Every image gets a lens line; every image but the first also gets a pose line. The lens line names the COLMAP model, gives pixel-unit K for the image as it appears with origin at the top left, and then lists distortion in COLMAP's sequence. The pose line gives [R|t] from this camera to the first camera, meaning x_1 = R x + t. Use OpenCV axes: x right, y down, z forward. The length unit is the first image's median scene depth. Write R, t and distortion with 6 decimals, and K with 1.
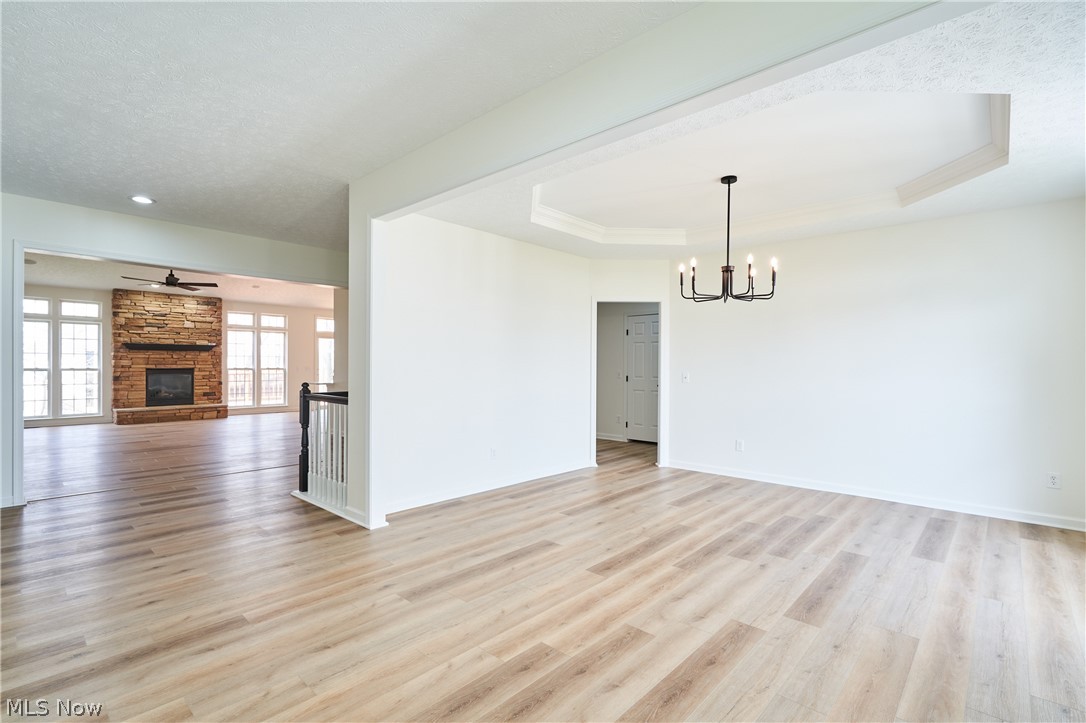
lens RADIAL K [[507.8, 0, 545.7], [0, 507.8, 369.0], [0, 0, 1]] dist [-0.003837, -0.000765]
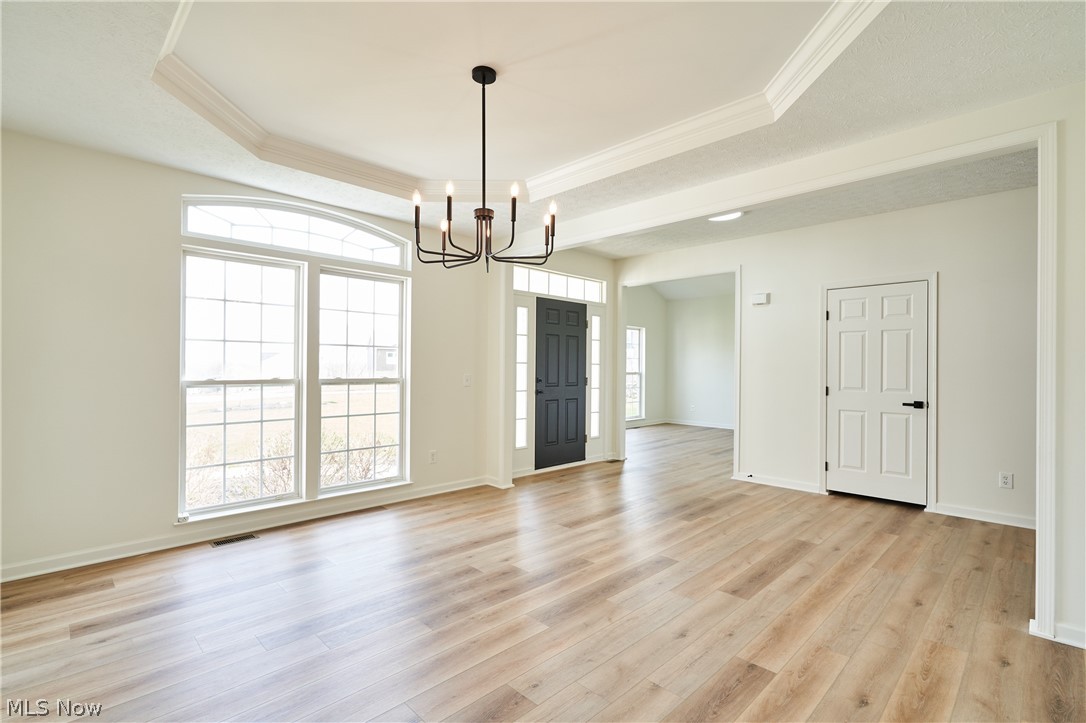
lens RADIAL K [[507.8, 0, 545.5], [0, 507.8, 362.5], [0, 0, 1]] dist [-0.003837, -0.000765]
pose [[-0.998991, -0.013504, 0.042843, 0.290231], [-0.013333, 0.999902, 0.004262, -0.016258], [-0.042896, 0.003687, -0.999073, 1.893602]]
